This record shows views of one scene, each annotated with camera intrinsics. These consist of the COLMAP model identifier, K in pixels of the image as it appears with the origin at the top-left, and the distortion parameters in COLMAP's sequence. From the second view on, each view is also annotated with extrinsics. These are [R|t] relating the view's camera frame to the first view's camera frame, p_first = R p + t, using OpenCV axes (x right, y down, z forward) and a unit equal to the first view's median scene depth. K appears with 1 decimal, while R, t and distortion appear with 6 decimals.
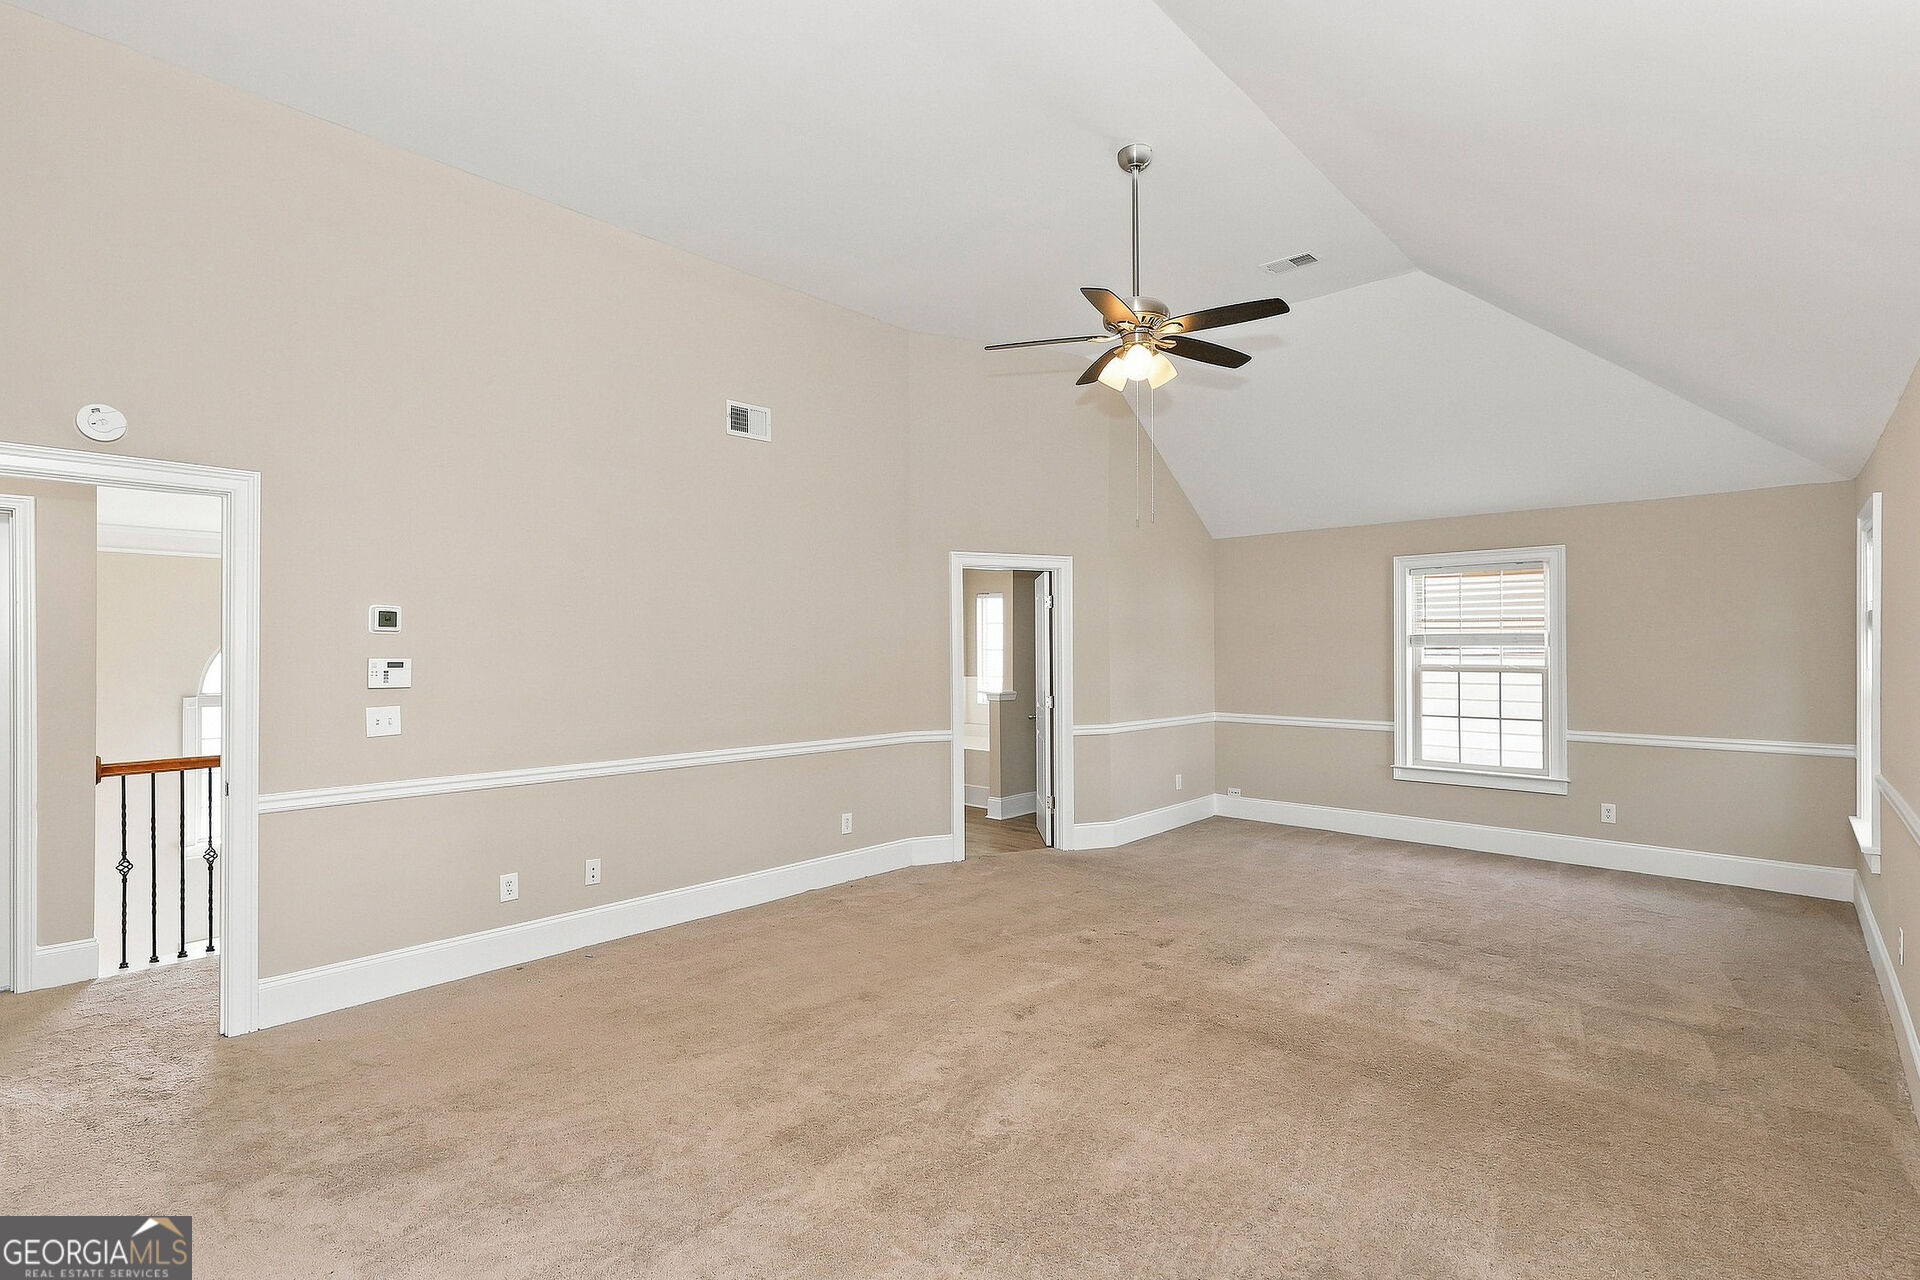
lens RADIAL K [[882.0, 0, 960.0], [0, 882.0, 640.0], [0, 0, 1]] dist [-0.000580, -0.000218]
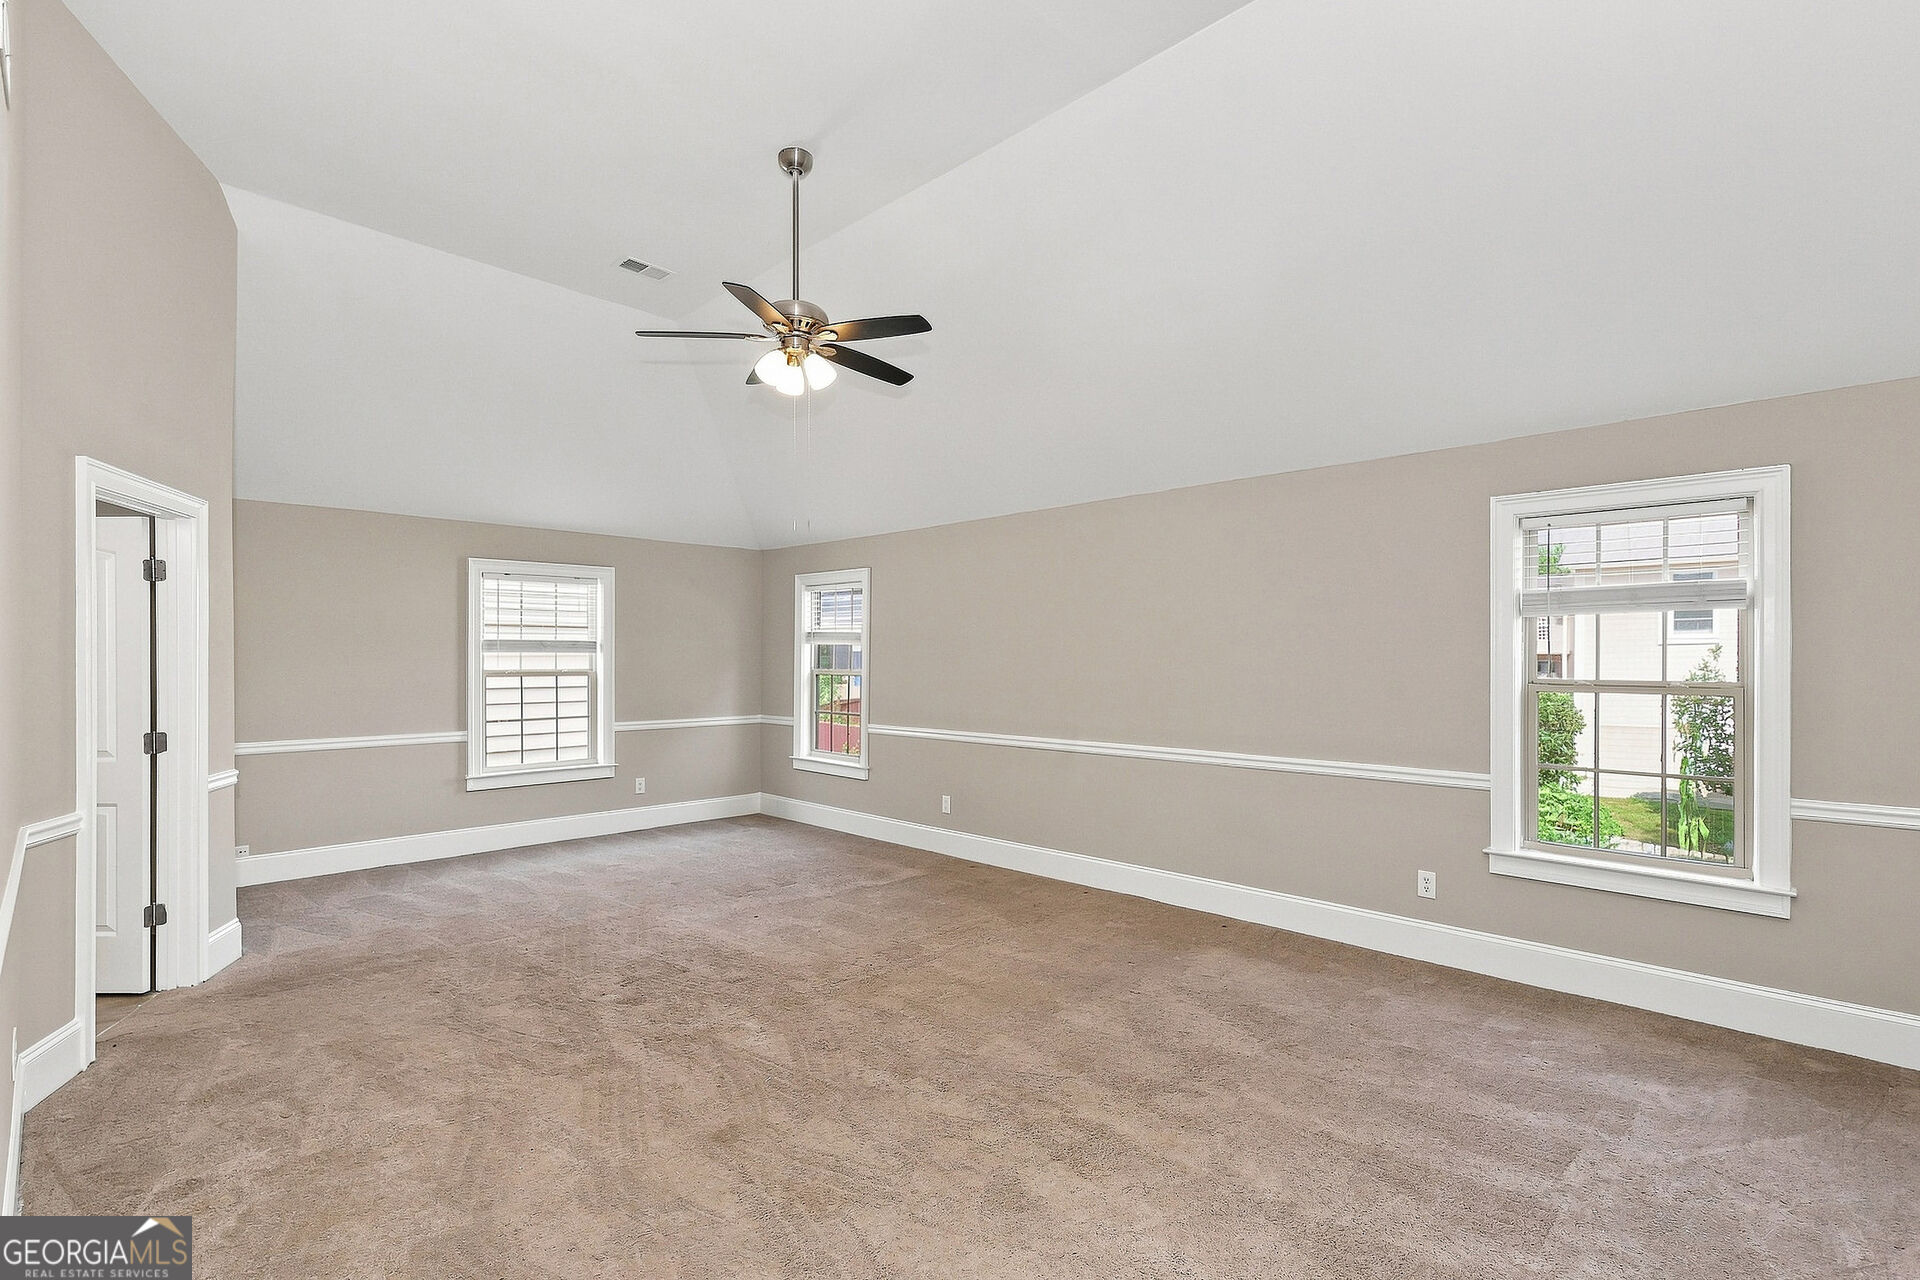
lens RADIAL K [[898.0, 0, 961.5], [0, 898.0, 653.6], [0, 0, 1]] dist [-0.000900, -0.000214]
pose [[0.040527, 0.005099, 0.999165, -0.495208], [-0.010962, 0.999929, -0.004658, 0.009038], [-0.999118, -0.010764, 0.040580, 0.470005]]
